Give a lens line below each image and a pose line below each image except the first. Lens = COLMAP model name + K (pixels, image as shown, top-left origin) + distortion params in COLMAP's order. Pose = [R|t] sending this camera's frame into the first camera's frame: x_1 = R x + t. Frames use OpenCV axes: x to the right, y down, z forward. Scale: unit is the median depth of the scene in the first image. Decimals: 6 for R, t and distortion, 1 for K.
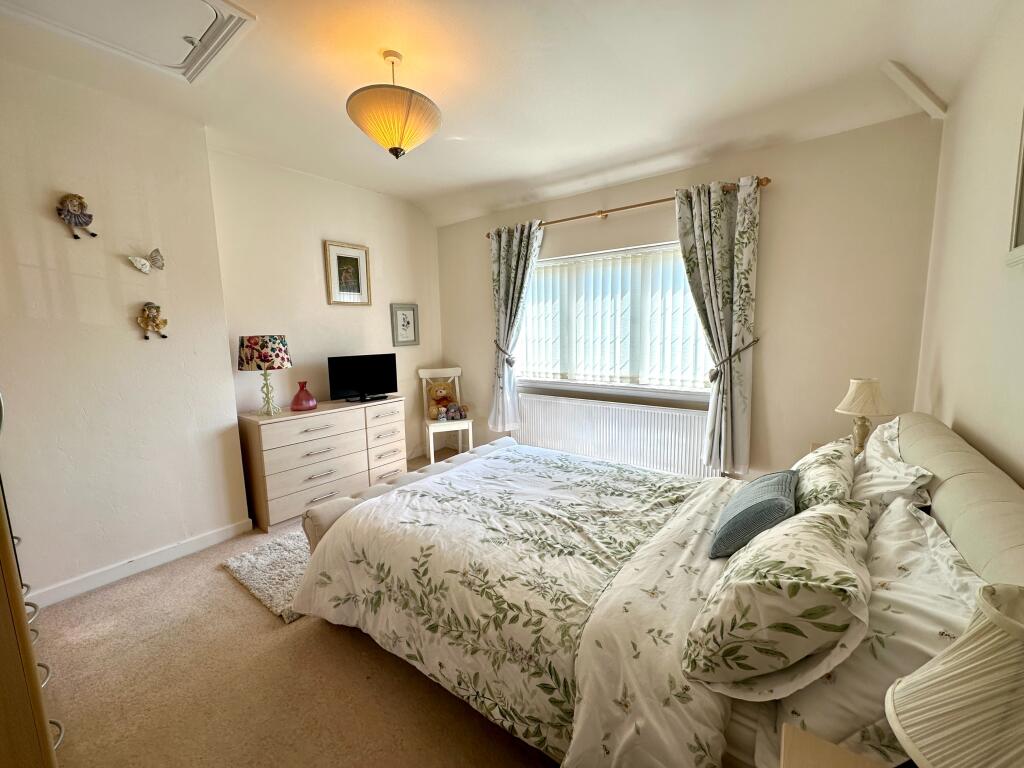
lens RADIAL K [[412.6, 0, 511.8], [0, 412.6, 384.8], [0, 0, 1]] dist [-0.000096, 0.000000]
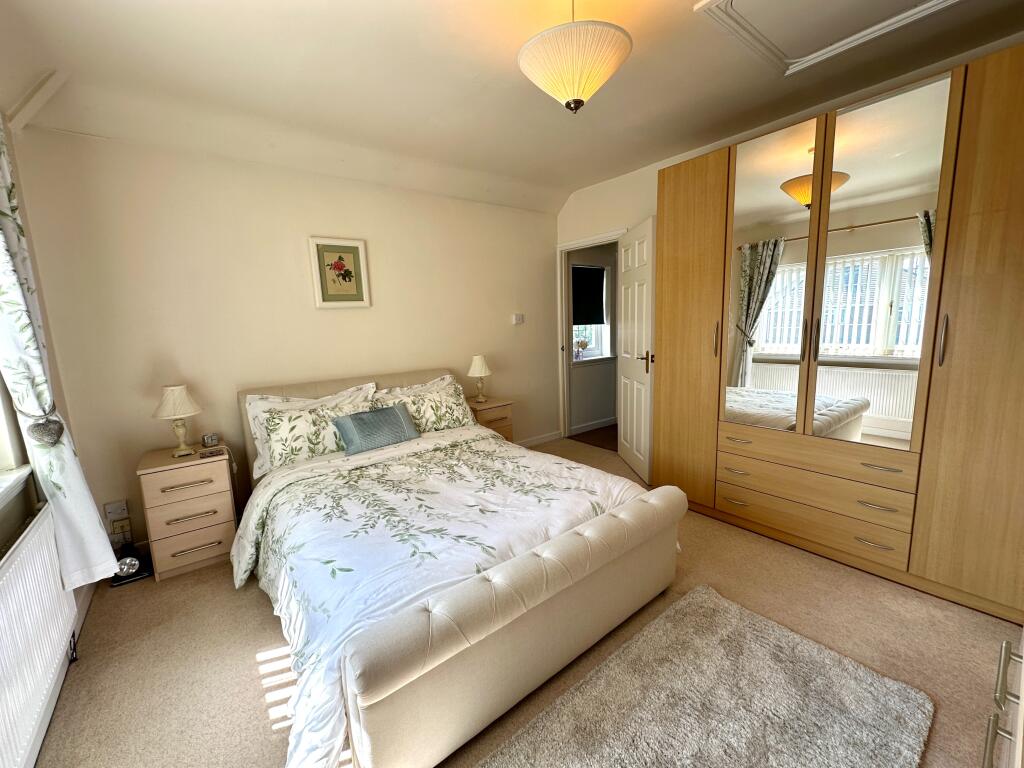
lens RADIAL K [[412.6, 0, 511.0], [0, 412.6, 382.8], [0, 0, 1]] dist [-0.000096, 0.000000]
pose [[-0.964596, 0.018437, 0.263085, -0.348128], [0.091414, 0.959084, 0.267957, -0.249915], [-0.247381, 0.282520, -0.926815, 1.880320]]
